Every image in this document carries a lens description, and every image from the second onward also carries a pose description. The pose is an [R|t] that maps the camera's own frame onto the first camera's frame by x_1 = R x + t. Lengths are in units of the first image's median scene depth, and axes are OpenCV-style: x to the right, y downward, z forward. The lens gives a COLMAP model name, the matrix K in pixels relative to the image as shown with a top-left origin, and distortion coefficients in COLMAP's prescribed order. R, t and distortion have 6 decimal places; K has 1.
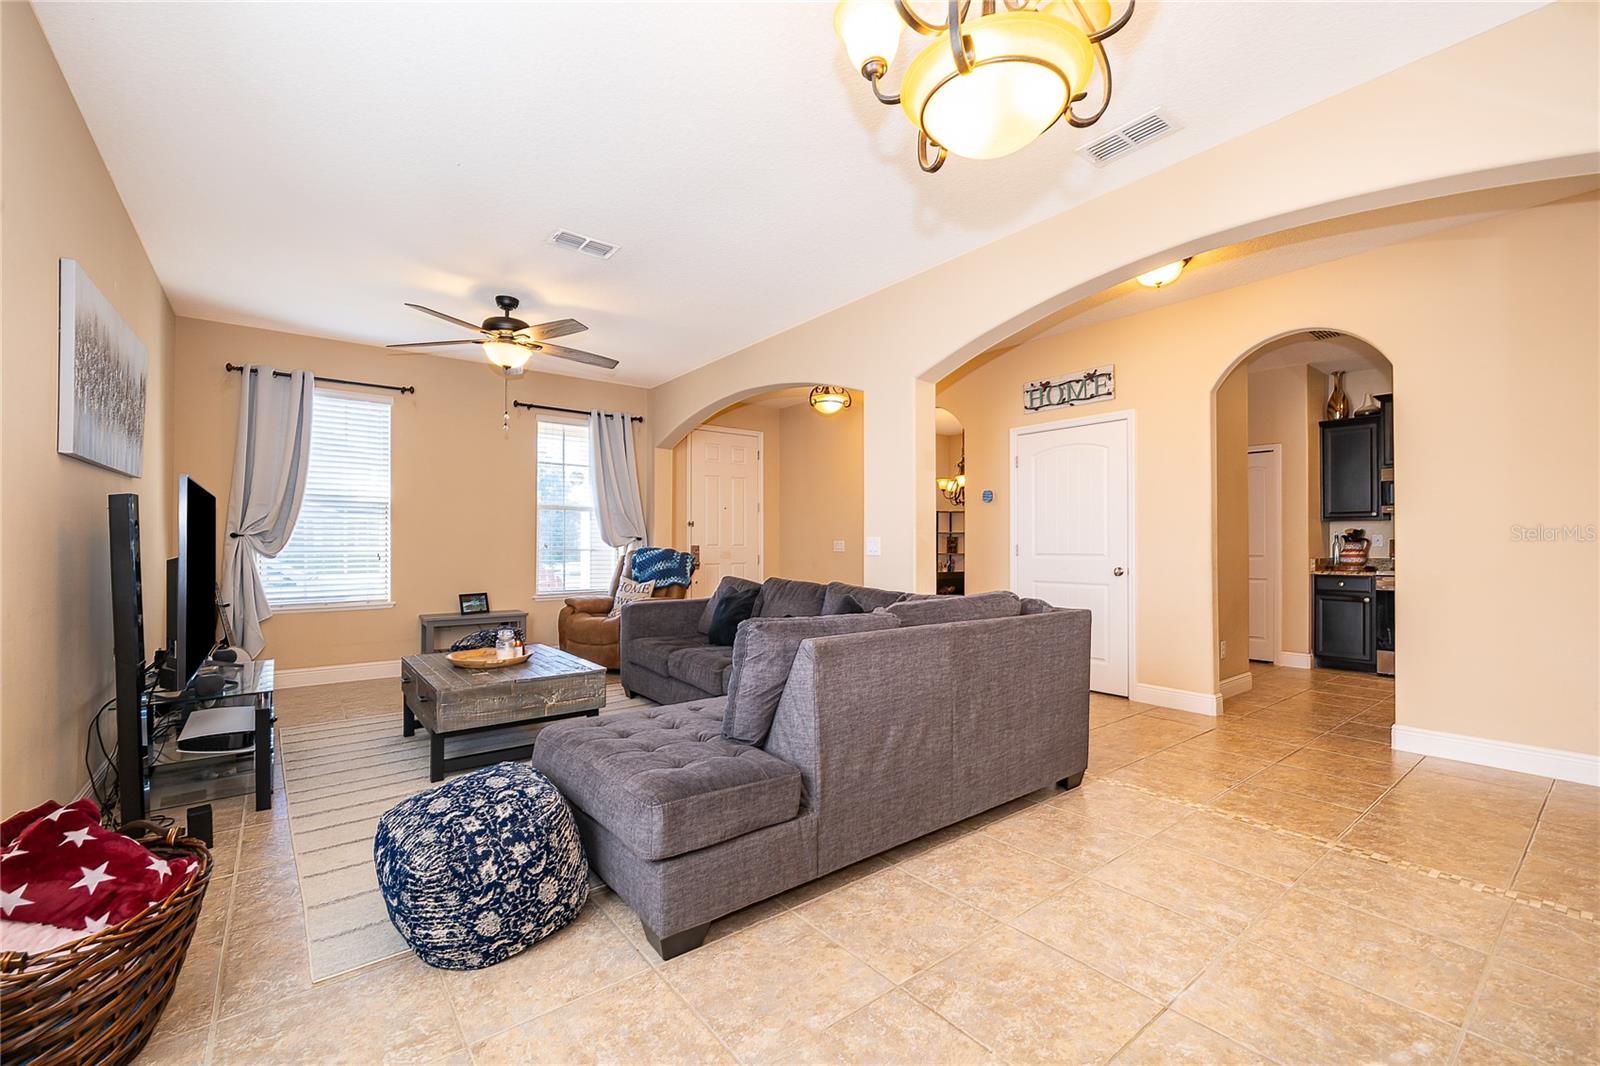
lens RADIAL K [[666.0, 0, 801.6], [0, 666.0, 530.9], [0, 0, 1]] dist [-0.000377, 0.000119]
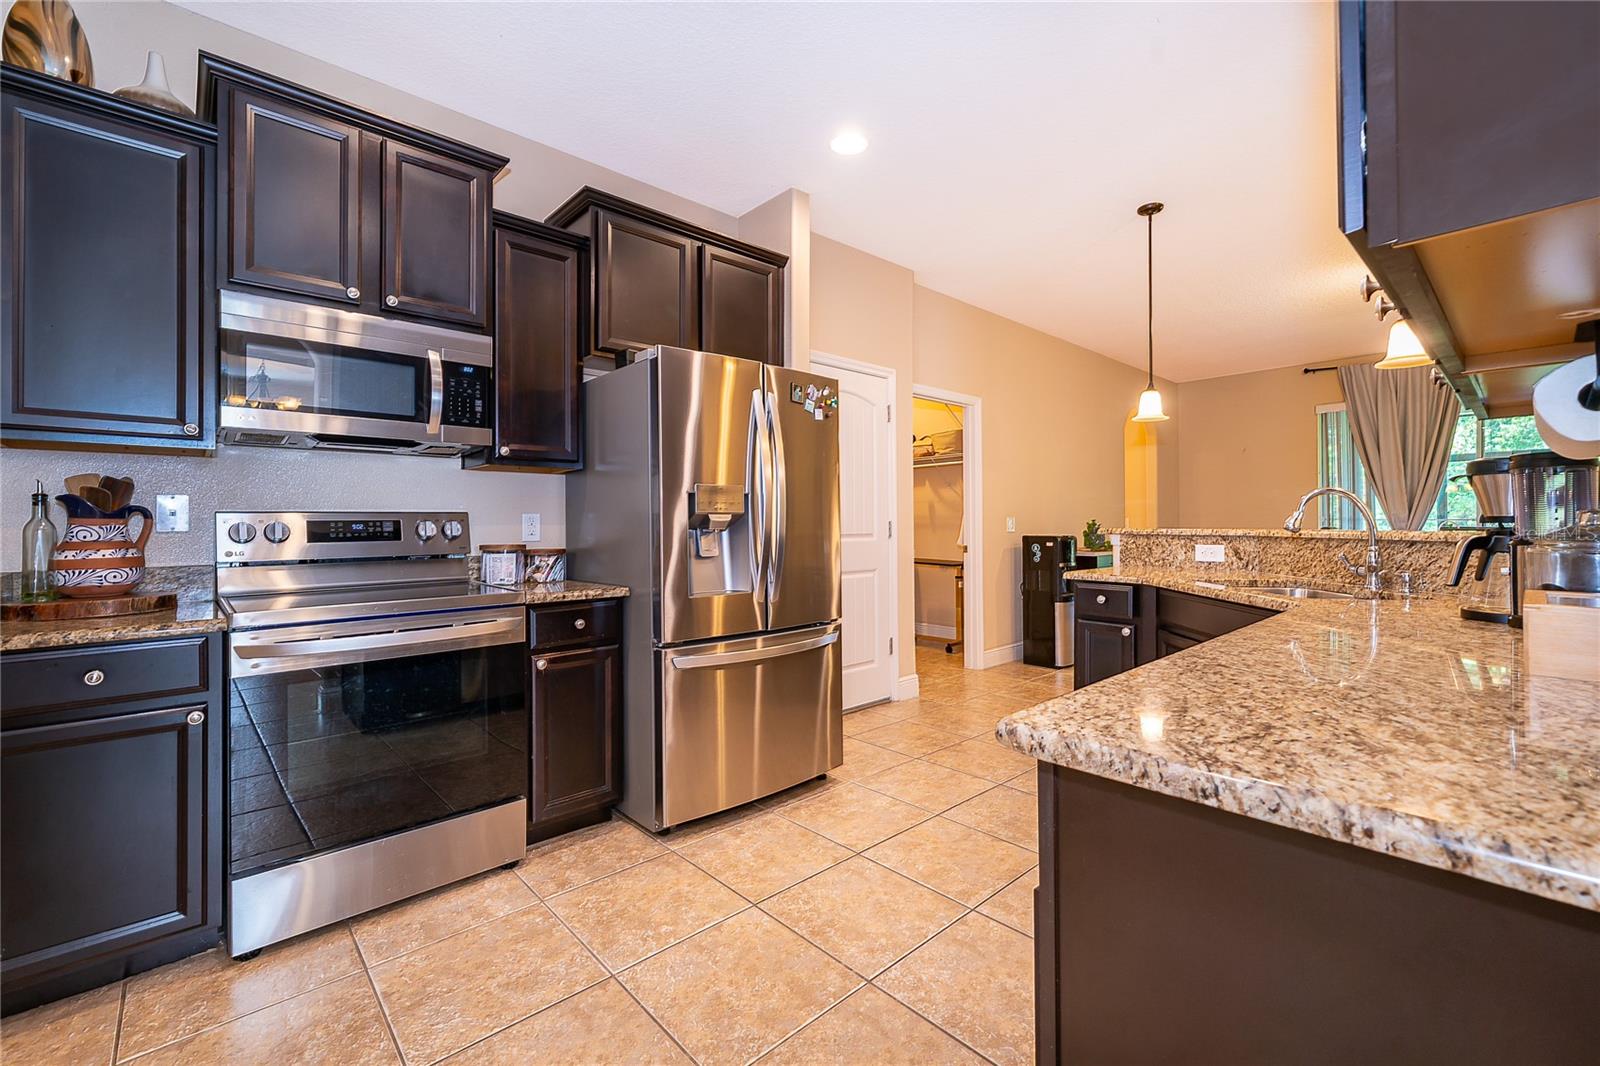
lens RADIAL K [[670.8, 0, 800.9], [0, 670.8, 522.0], [0, 0, 1]] dist [0.000455, 0.000444]
pose [[-0.071281, 0.001518, 0.997455, 0.559307], [-0.019553, 0.999805, -0.002919, 0.014964], [-0.997265, -0.019711, -0.071237, 0.784550]]
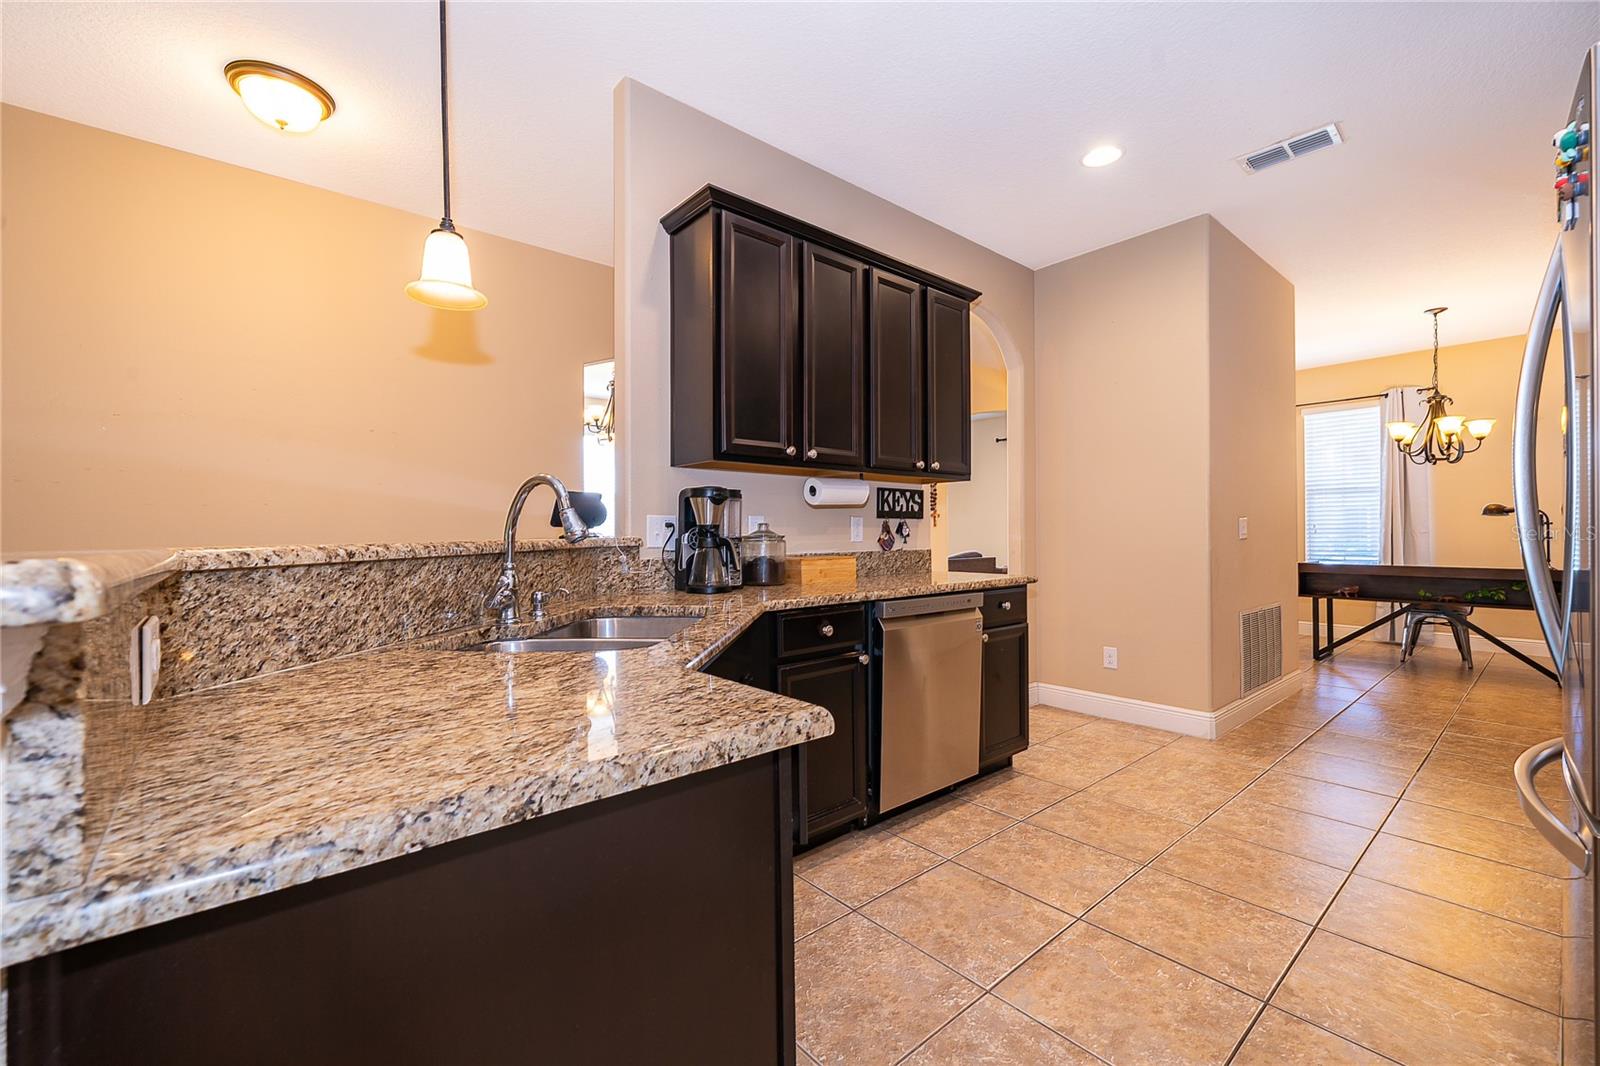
lens RADIAL K [[661.9, 0, 800.2], [0, 661.9, 531.6], [0, 0, 1]] dist [-0.001505, 0.000596]
pose [[0.035086, -0.002684, -0.999381, 1.225956], [0.030917, 0.999521, -0.001599, 0.012924], [0.998906, -0.030842, 0.035152, 0.521692]]
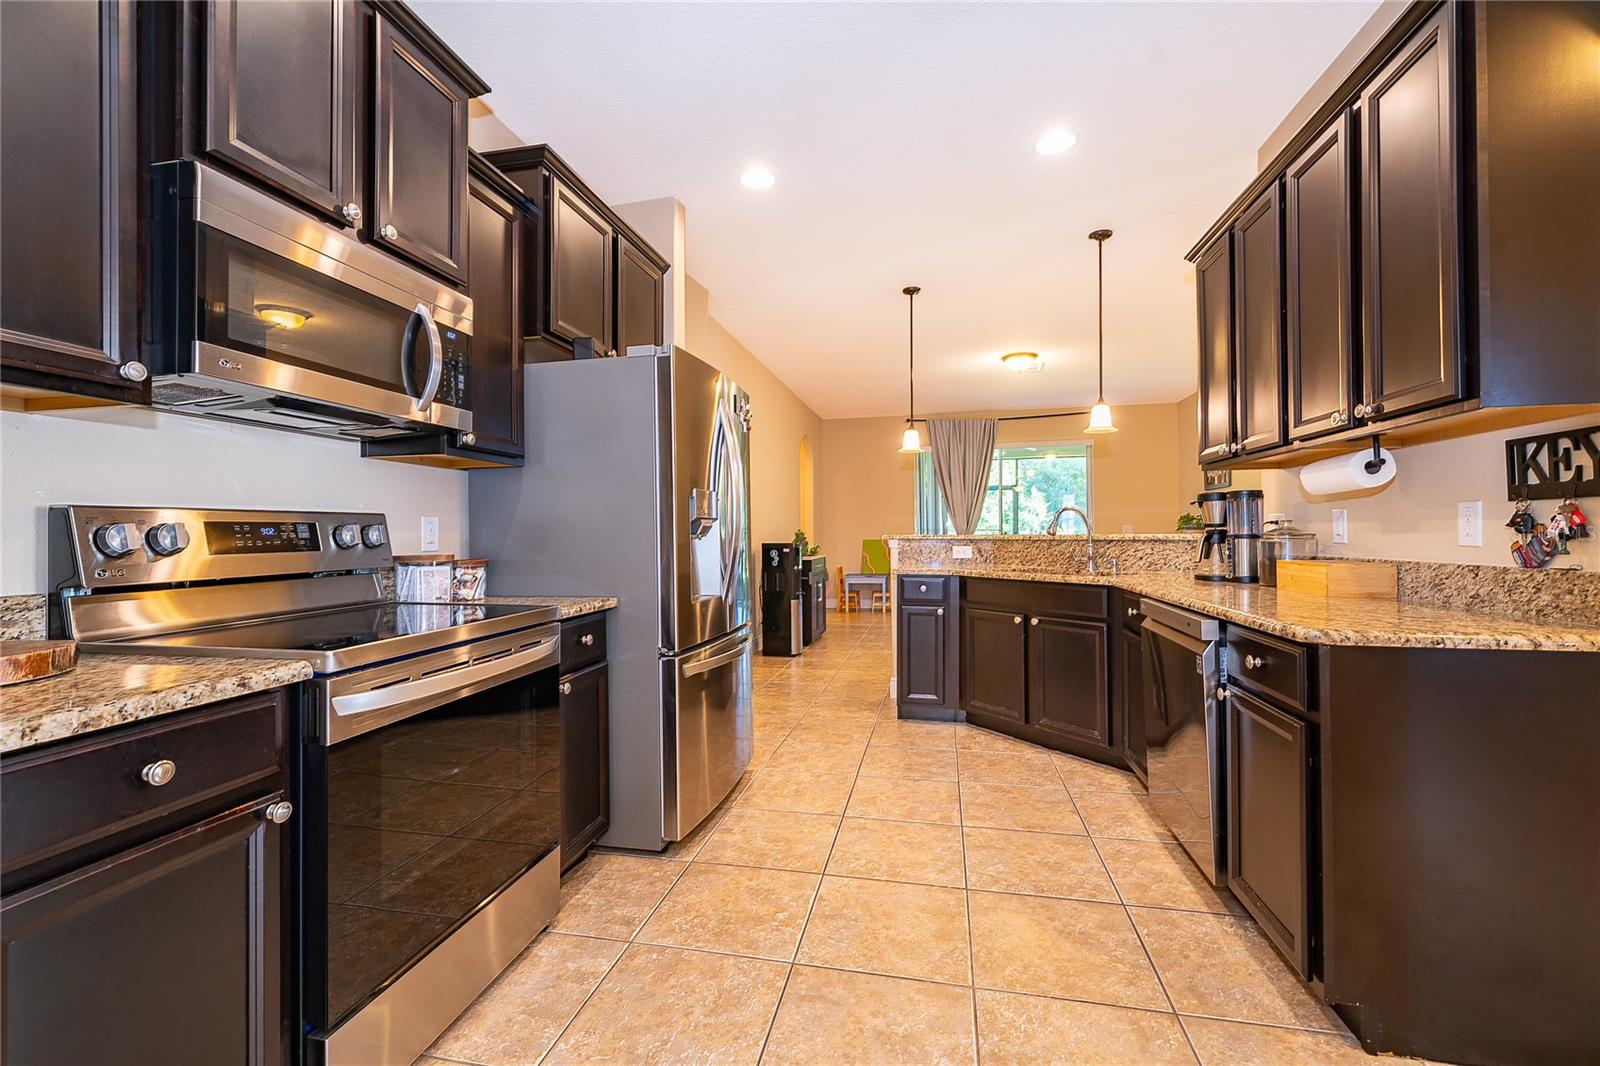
lens RADIAL K [[661.9, 0, 800.2], [0, 661.9, 531.6], [0, 0, 1]] dist [-0.001505, 0.000596]
pose [[-0.636045, 0.005559, 0.771632, 0.625114], [-0.012046, 0.999781, -0.017133, 0.024365], [-0.771558, -0.020192, -0.635839, 1.035071]]
